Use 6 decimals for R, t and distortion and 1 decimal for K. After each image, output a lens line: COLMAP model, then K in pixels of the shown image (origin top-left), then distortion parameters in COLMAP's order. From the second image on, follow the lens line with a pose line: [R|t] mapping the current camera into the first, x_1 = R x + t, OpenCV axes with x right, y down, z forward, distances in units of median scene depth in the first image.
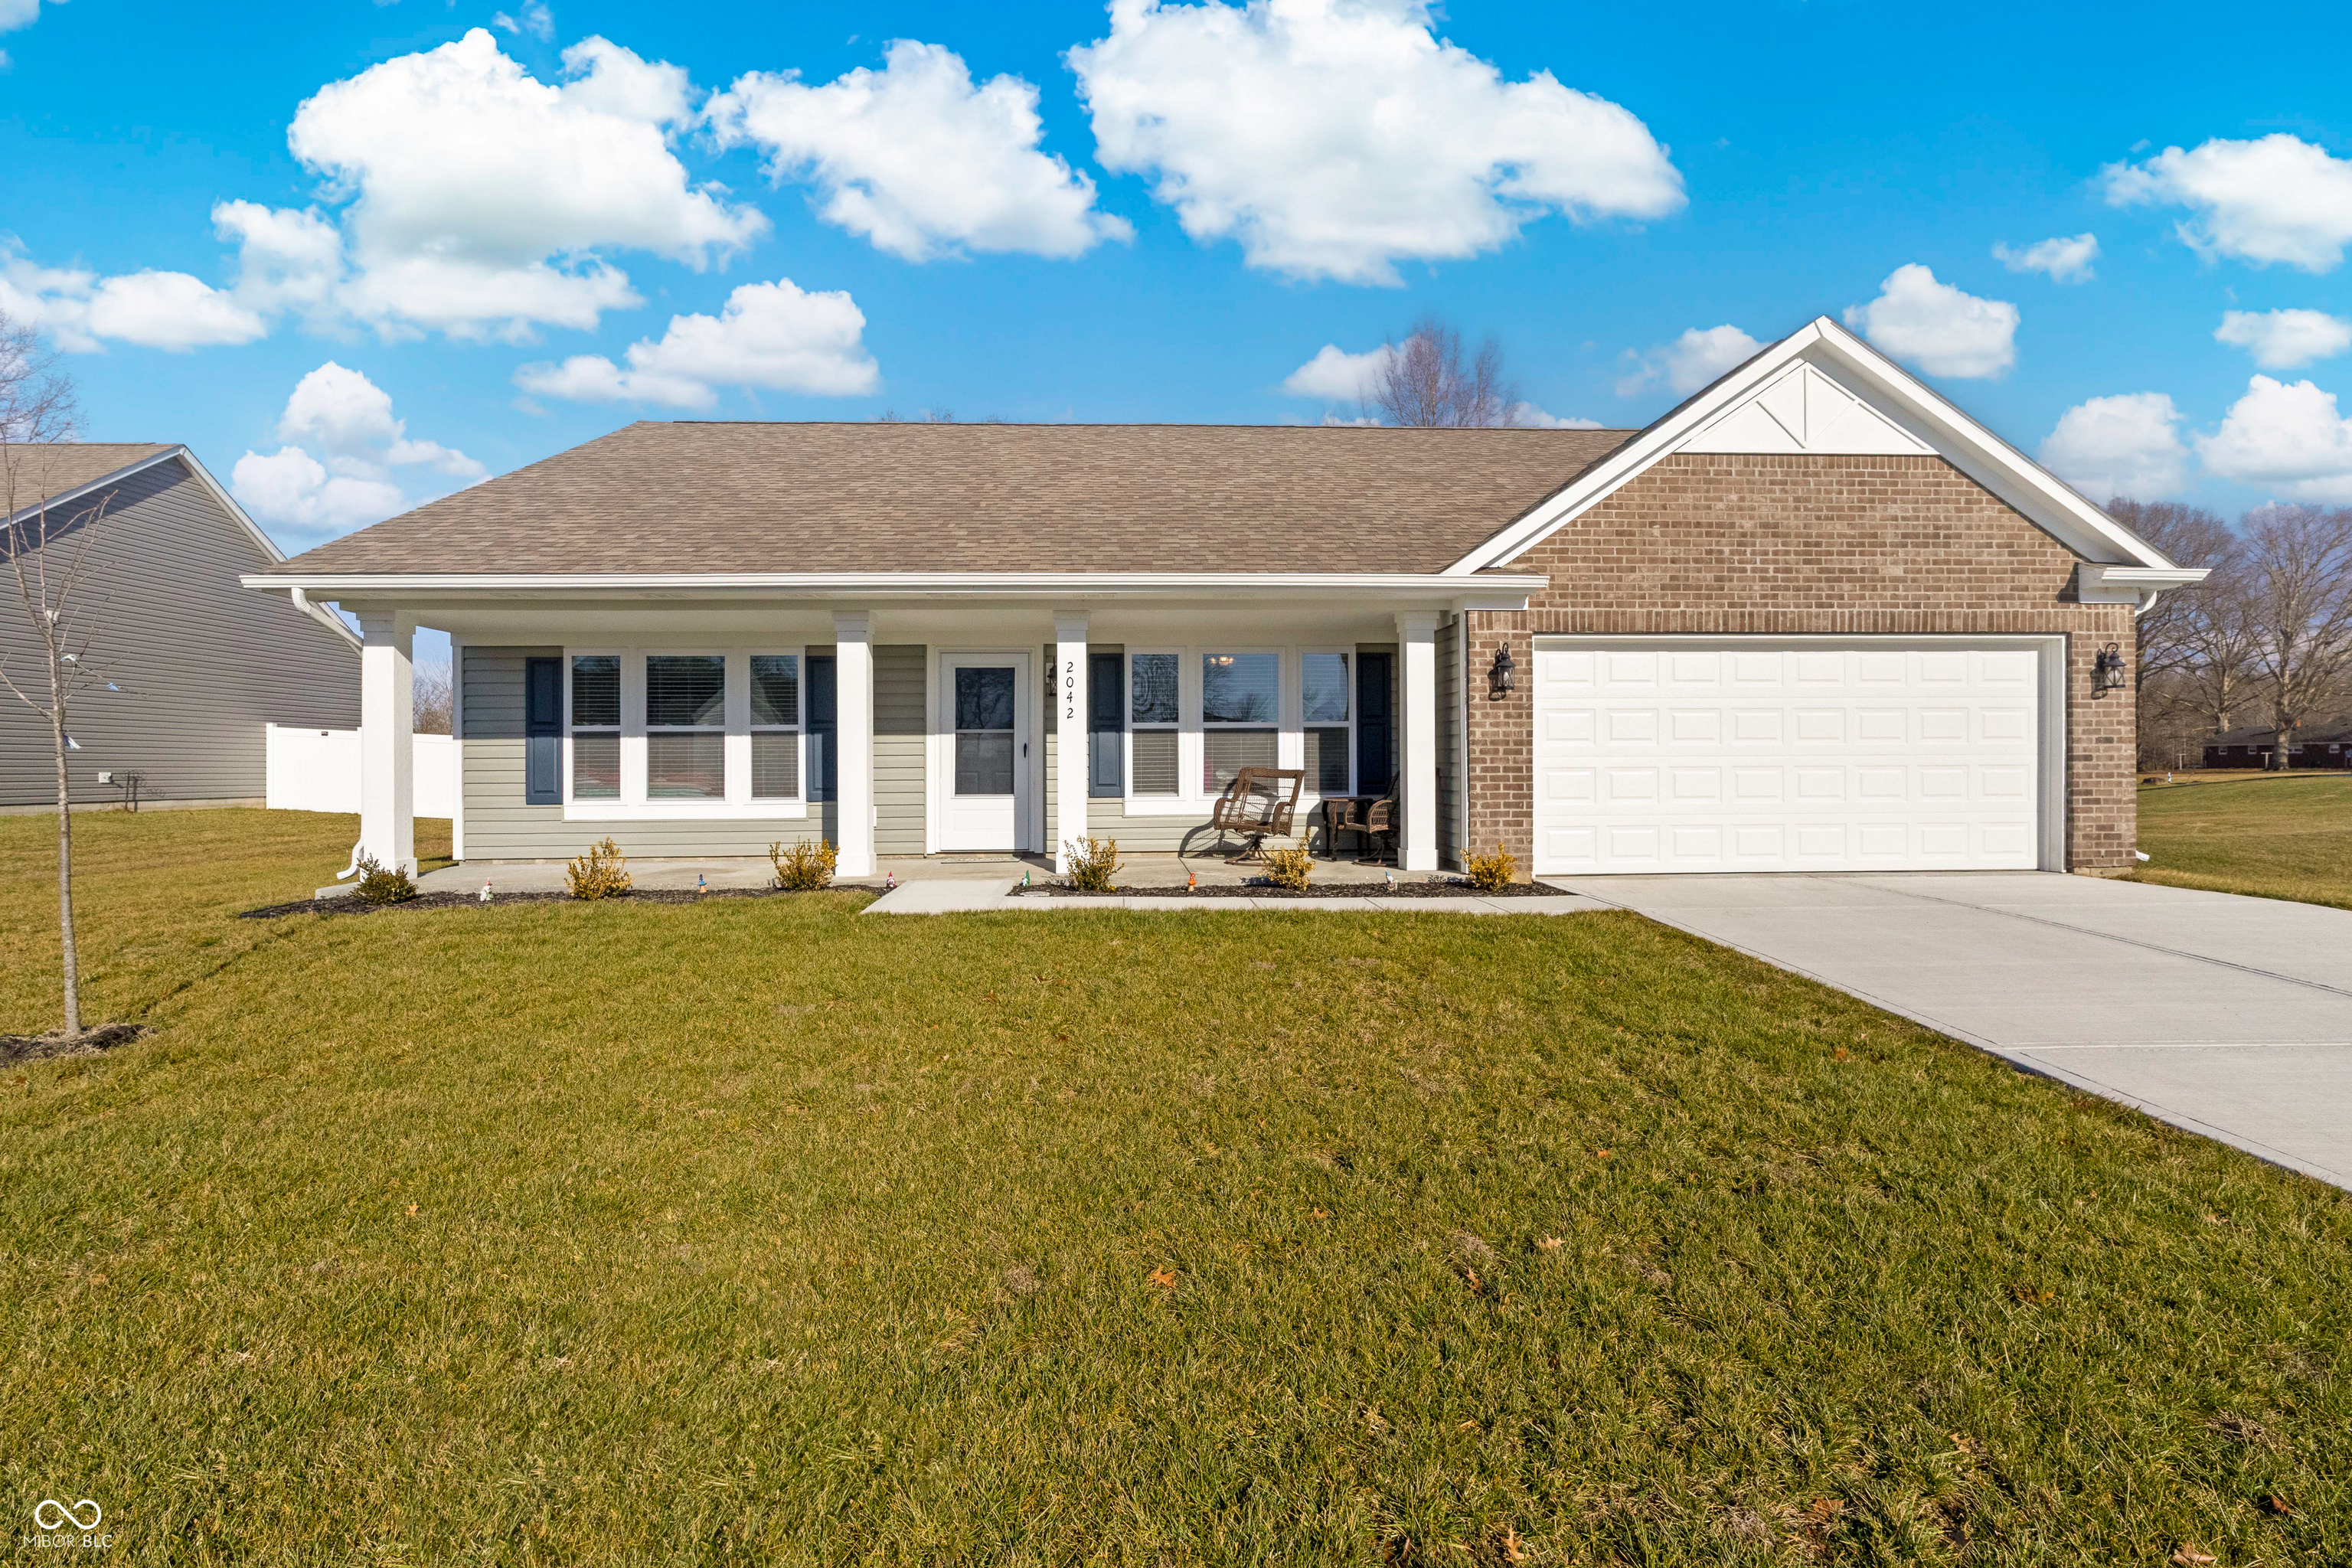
lens RADIAL K [[1093.6, 0, 1211.2], [0, 1093.6, 770.3], [0, 0, 1]] dist [-0.000807, 0.001418]
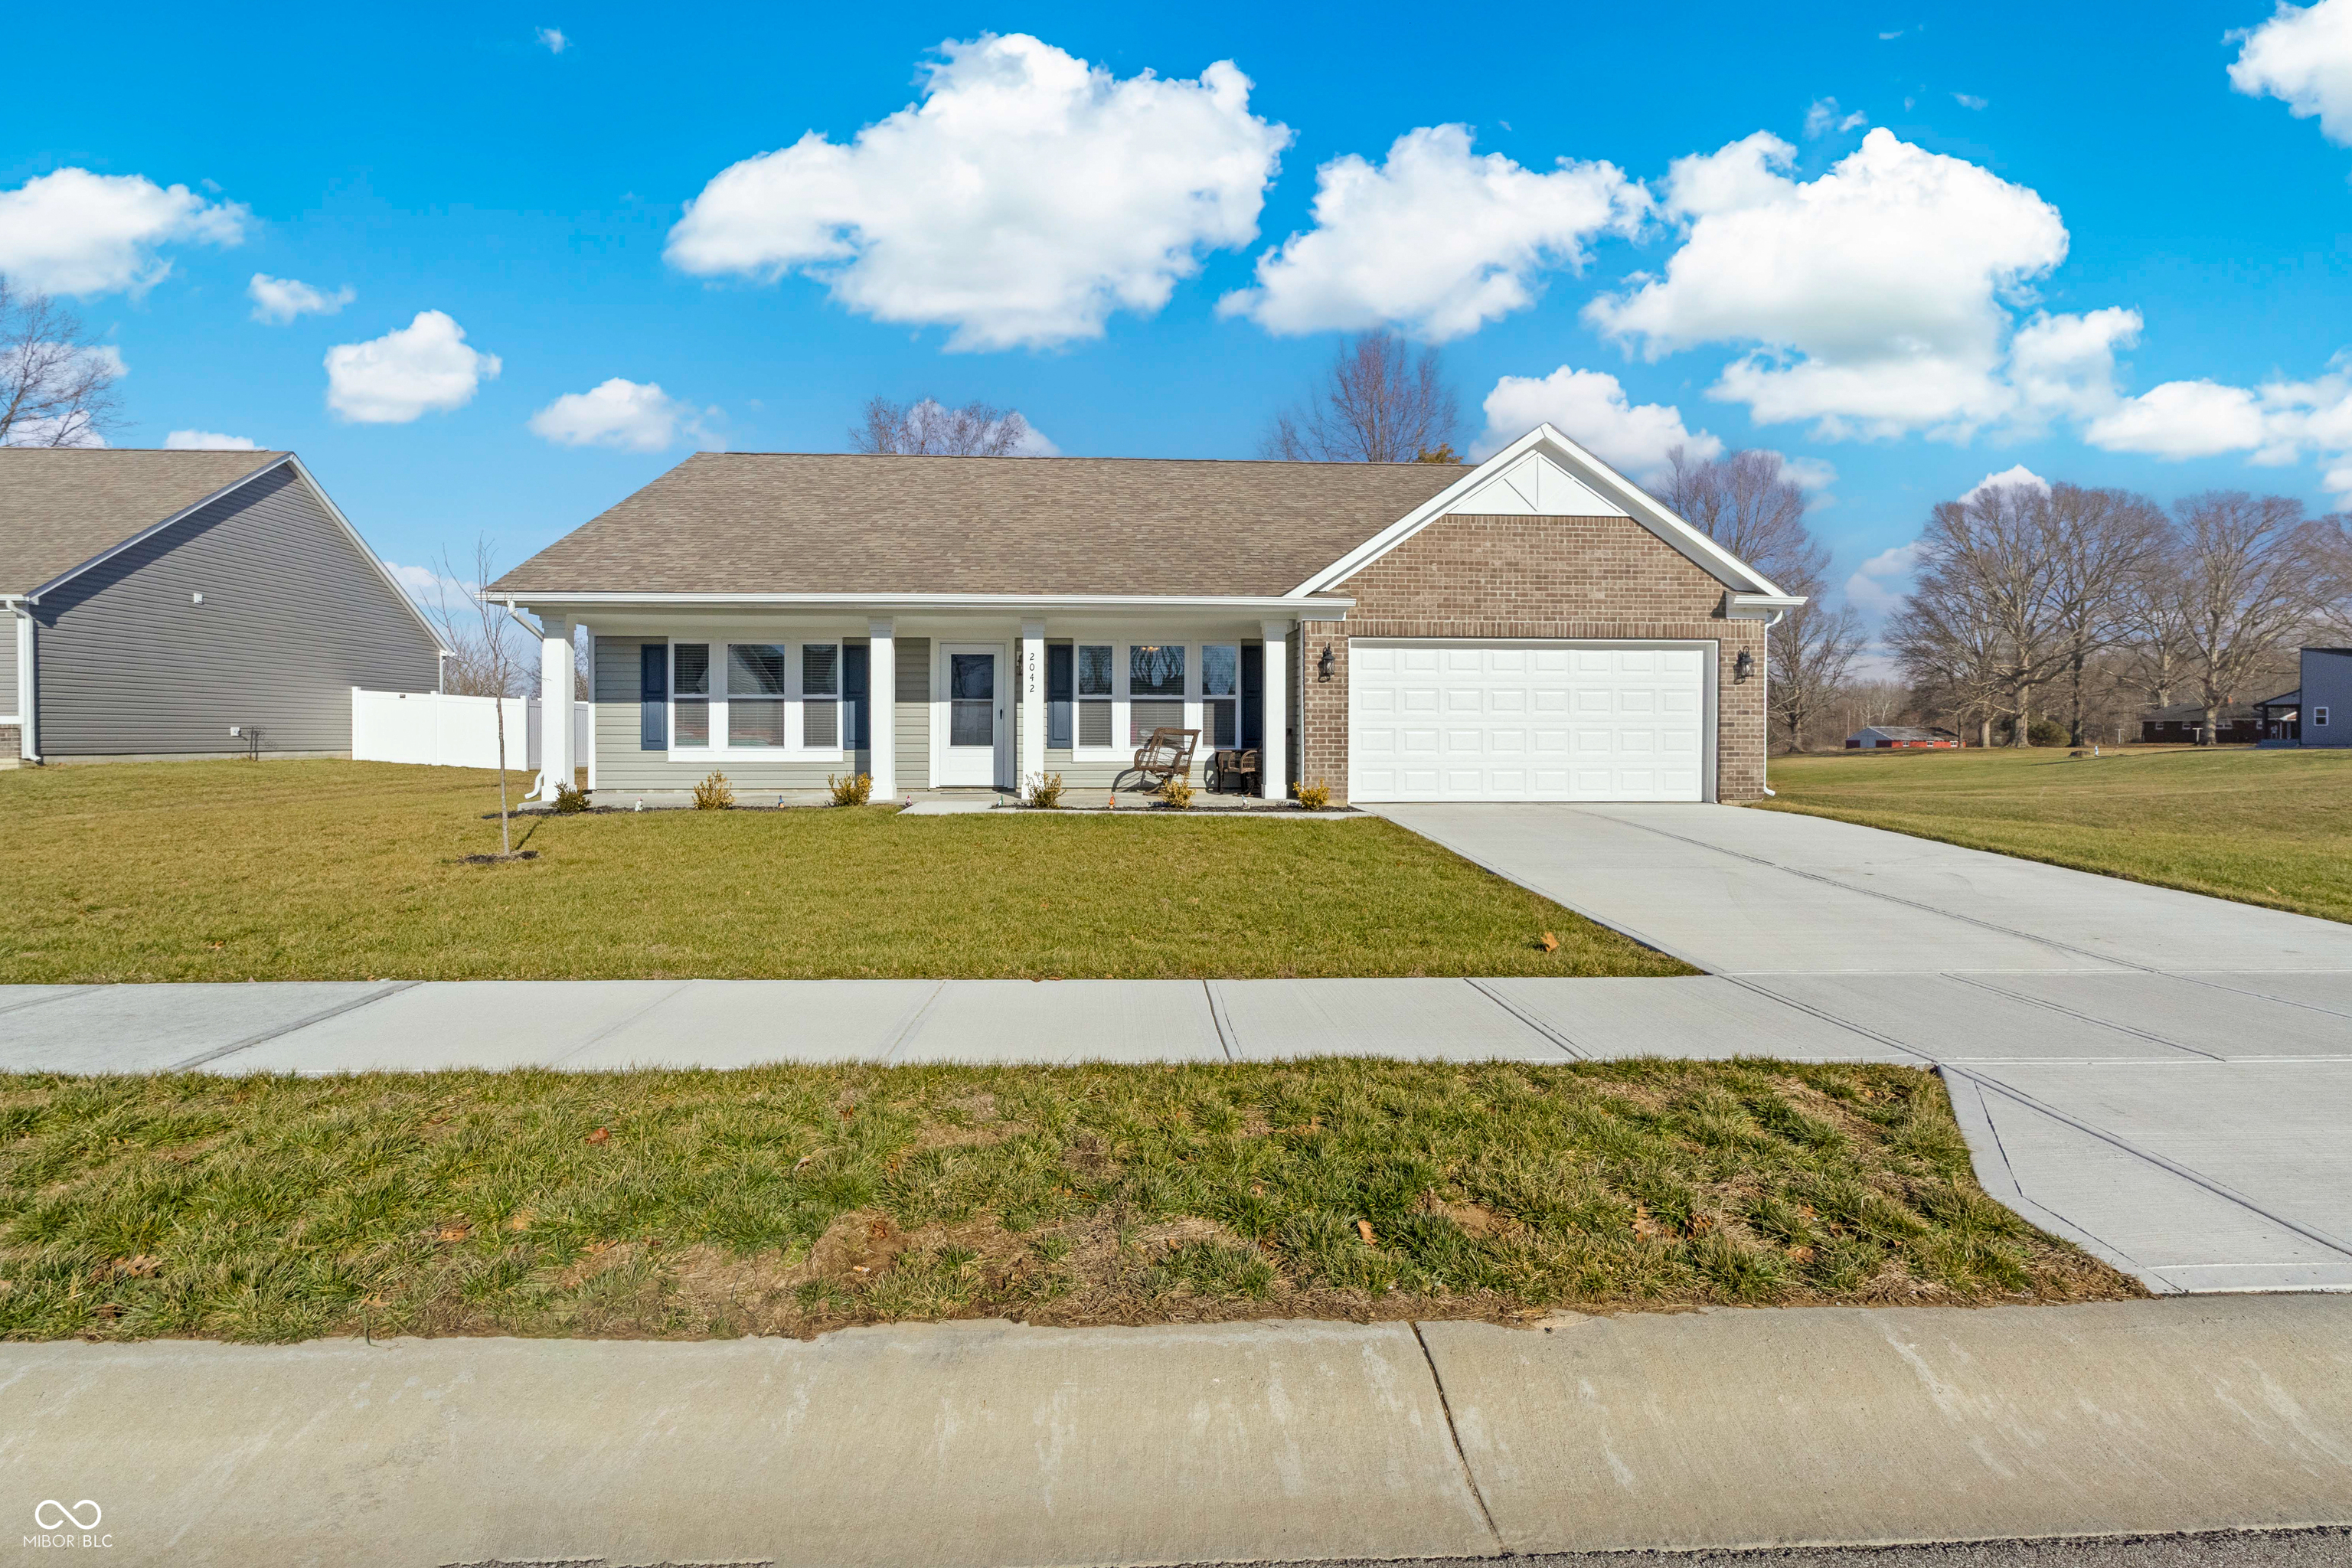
lens RADIAL K [[1093.6, 0, 1213.6], [0, 1093.6, 751.5], [0, 0, 1]] dist [-0.000807, 0.001418]
pose [[0.999795, 0.007151, 0.018918, 0.075437], [-0.007374, 0.999904, 0.011724, 0.011175], [-0.018833, -0.011861, 0.999752, -0.404699]]
